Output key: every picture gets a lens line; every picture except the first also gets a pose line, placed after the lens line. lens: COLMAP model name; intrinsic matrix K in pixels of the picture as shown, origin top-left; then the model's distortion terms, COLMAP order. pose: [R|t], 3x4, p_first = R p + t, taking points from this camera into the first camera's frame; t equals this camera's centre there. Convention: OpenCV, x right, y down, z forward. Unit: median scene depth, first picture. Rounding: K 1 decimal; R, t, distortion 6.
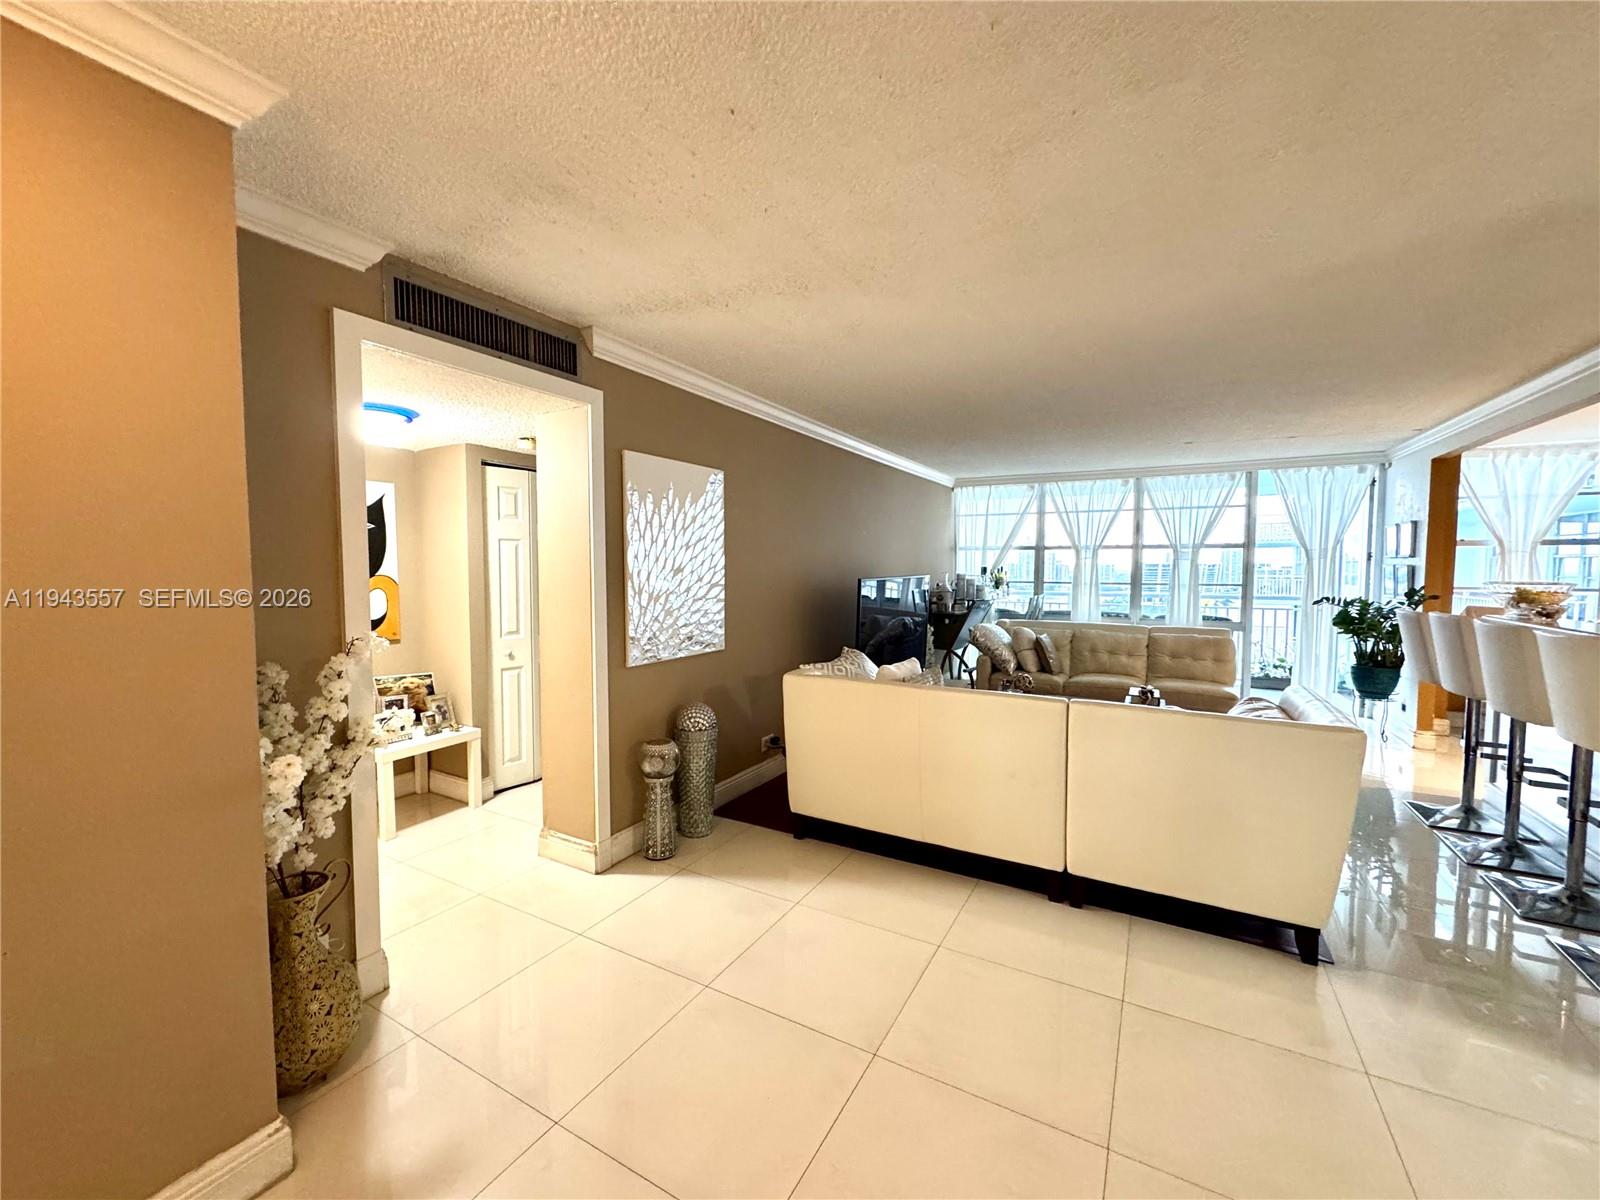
lens RADIAL K [[640.5, 0, 801.9], [0, 640.5, 600.6], [0, 0, 1]] dist [-0.003350, 0.000073]
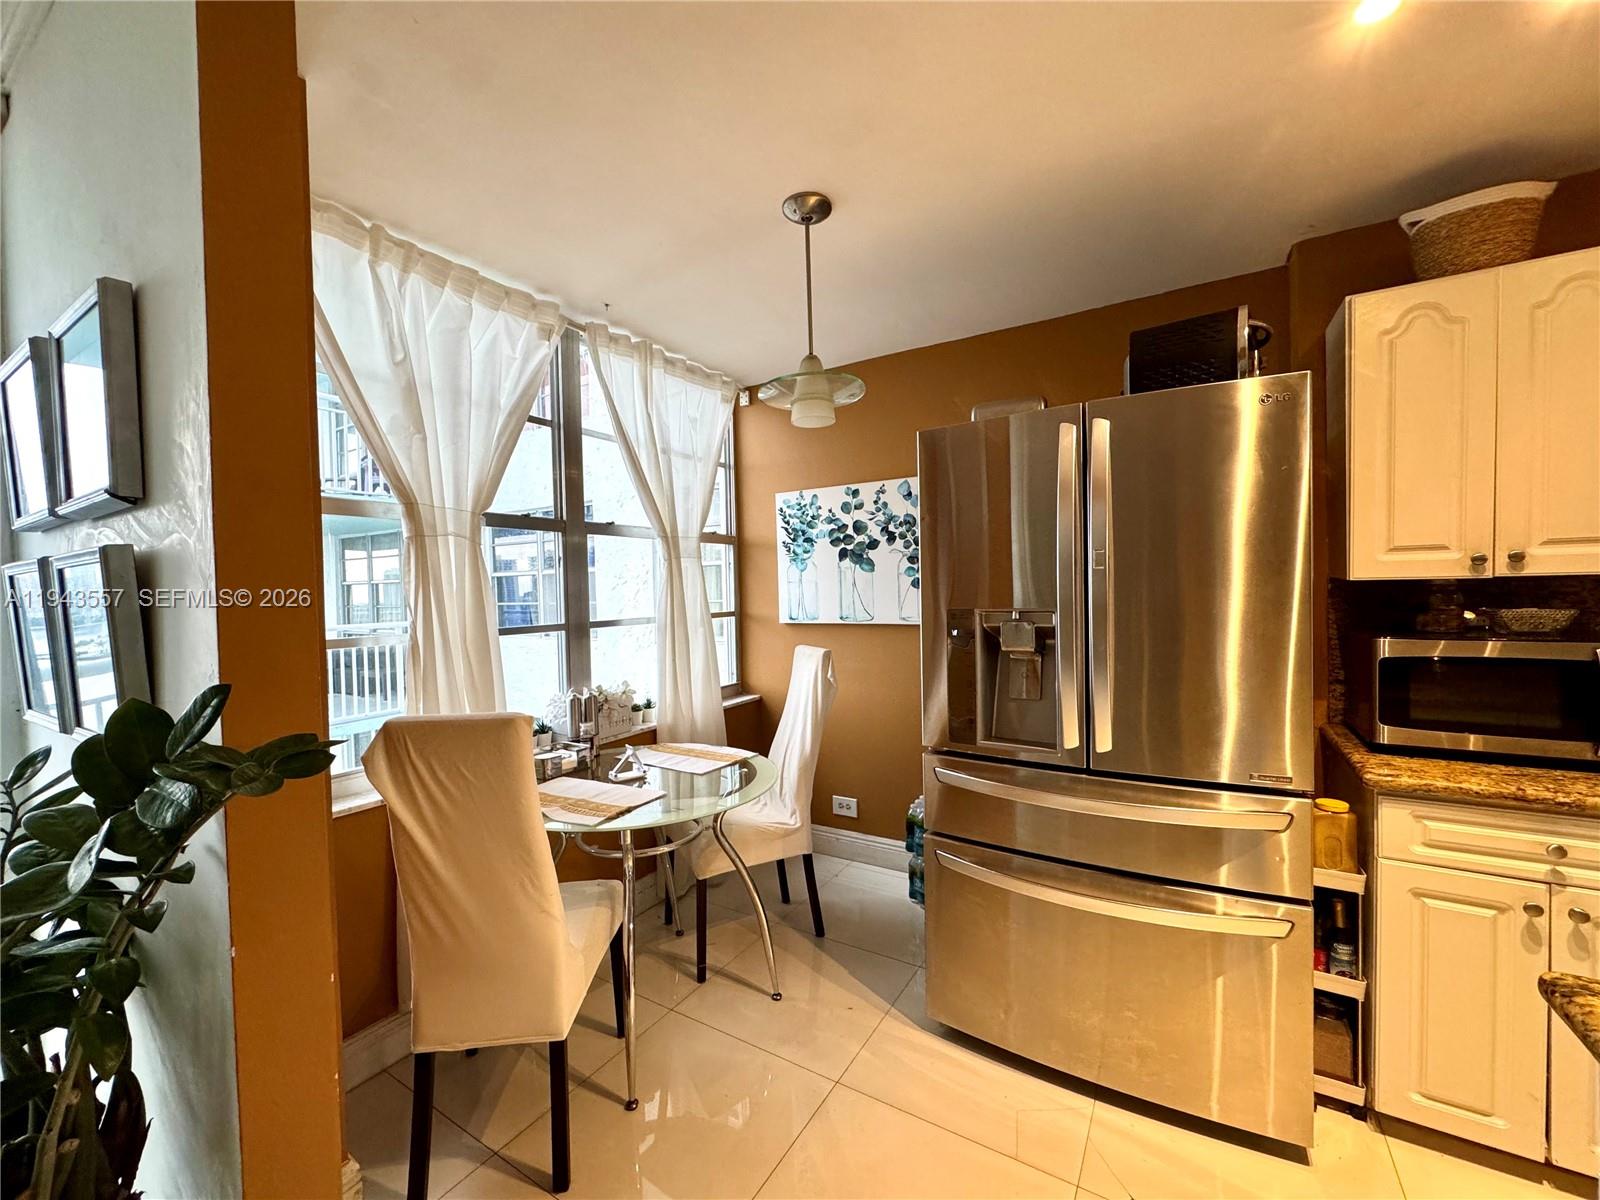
lens RADIAL K [[640.5, 0, 801.9], [0, 640.5, 600.6], [0, 0, 1]] dist [-0.003350, 0.000073]
pose [[0.043714, -0.024185, 0.998751, 0.981662], [0.080949, 0.996506, 0.020588, -0.038747], [-0.995759, 0.079948, 0.045519, 1.009465]]
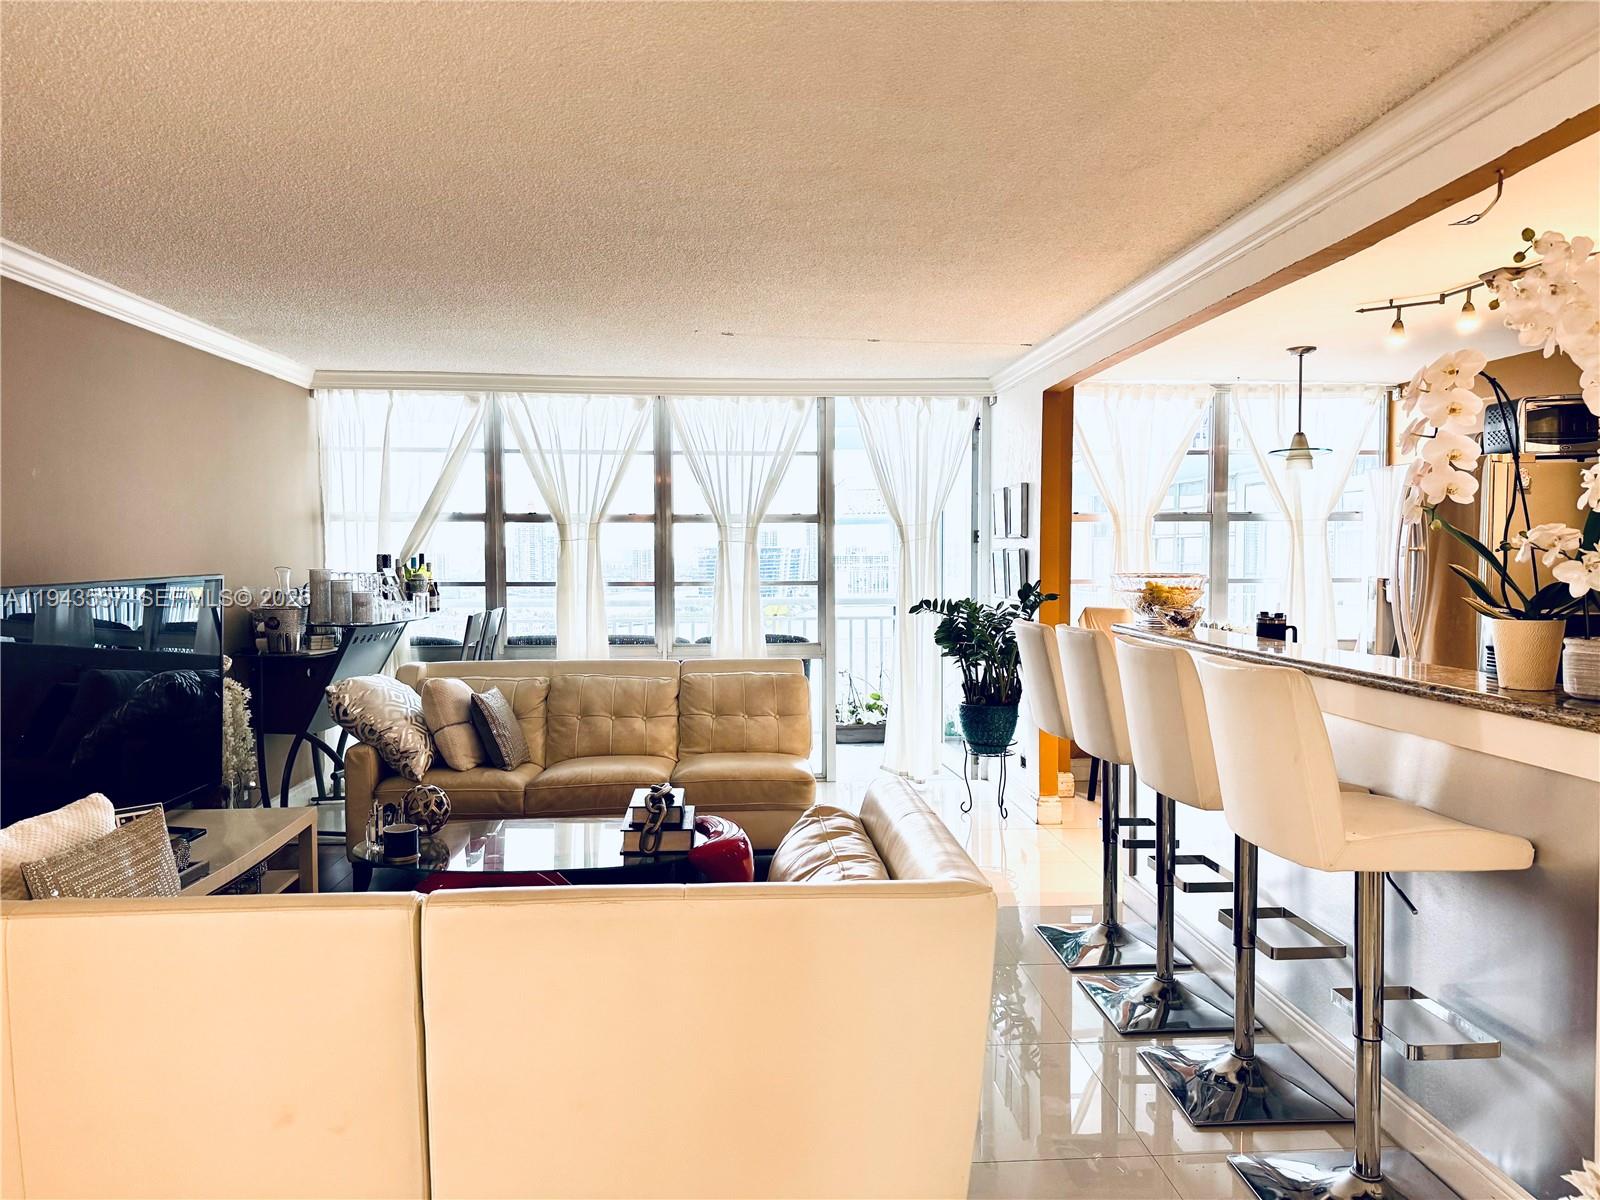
lens RADIAL K [[1110.2, 0, 809.8], [0, 1110.2, 600.2], [0, 0, 1]] dist [0.095977, -0.001400]
pose [[0.835602, -0.028352, 0.548604, 0.149703], [0.034225, 0.999414, -0.000480, -0.011153], [-0.548269, 0.019177, 0.836082, 0.177712]]
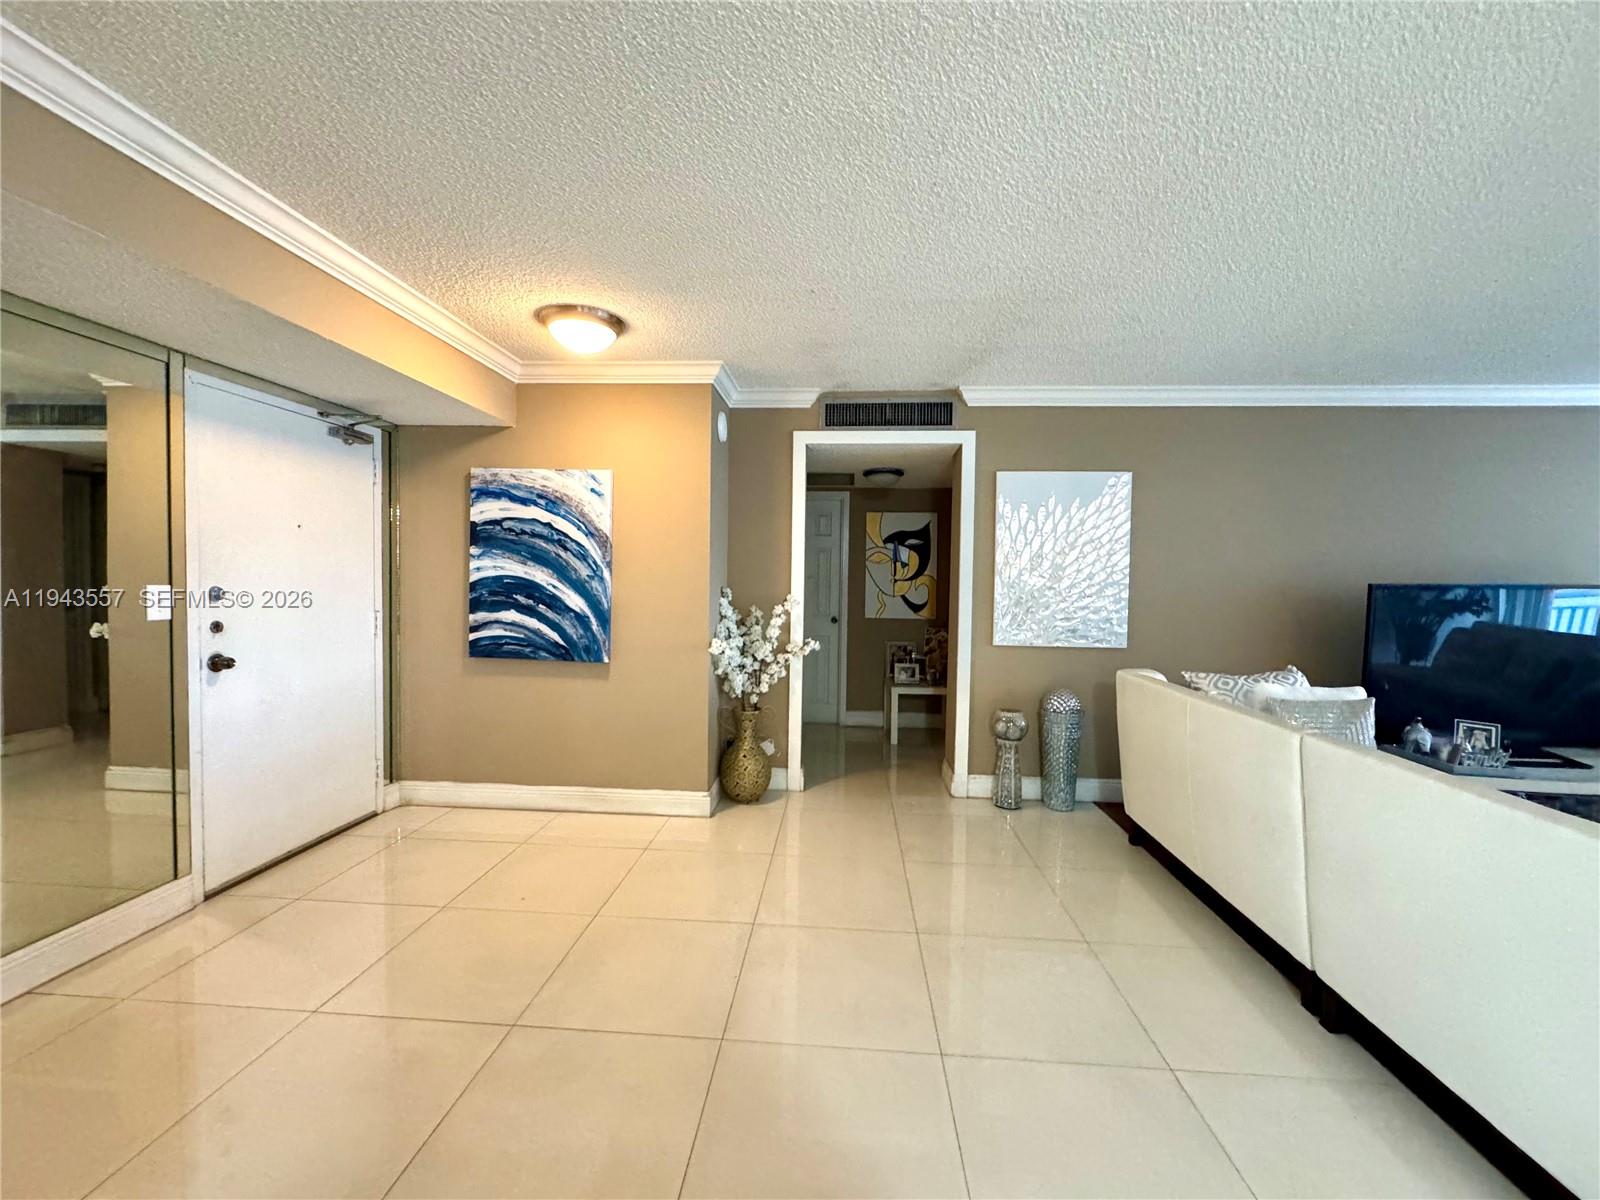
lens RADIAL K [[640.5, 0, 801.9], [0, 640.5, 600.6], [0, 0, 1]] dist [-0.003350, 0.000073]
pose [[0.429677, 0.035712, -0.902276, 0.508945], [-0.062486, 0.997998, 0.009744, 0.020845], [0.900818, 0.052193, 0.431048, 0.091771]]
